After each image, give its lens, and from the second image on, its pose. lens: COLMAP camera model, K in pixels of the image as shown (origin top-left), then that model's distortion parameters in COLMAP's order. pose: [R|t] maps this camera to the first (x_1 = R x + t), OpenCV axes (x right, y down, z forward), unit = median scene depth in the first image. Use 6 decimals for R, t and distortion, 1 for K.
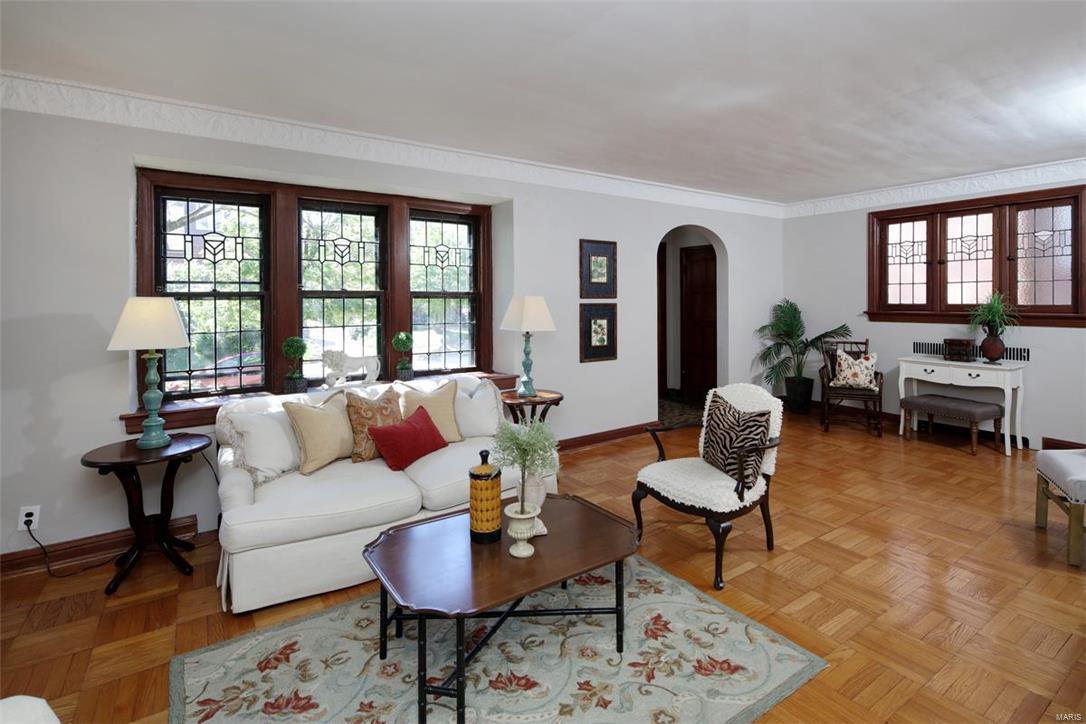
lens RADIAL K [[516.0, 0, 543.0], [0, 516.0, 362.0], [0, 0, 1]] dist [0.000357, 0.000083]
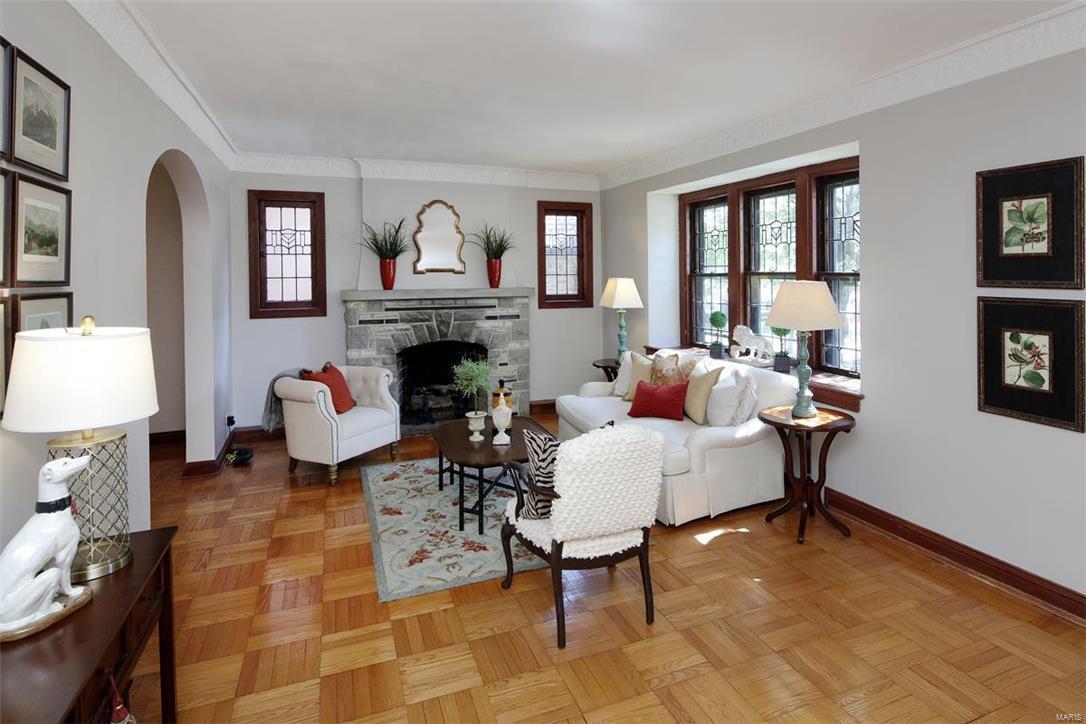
lens RADIAL K [[575.4, 0, 542.8], [0, 575.4, 377.8], [0, 0, 1]] dist [-0.000704, -0.000149]
pose [[-0.228968, 0.184758, -0.955740, 0.967356], [-0.110929, 0.970475, 0.214182, -0.141968], [0.967093, 0.155060, -0.201713, 0.914681]]
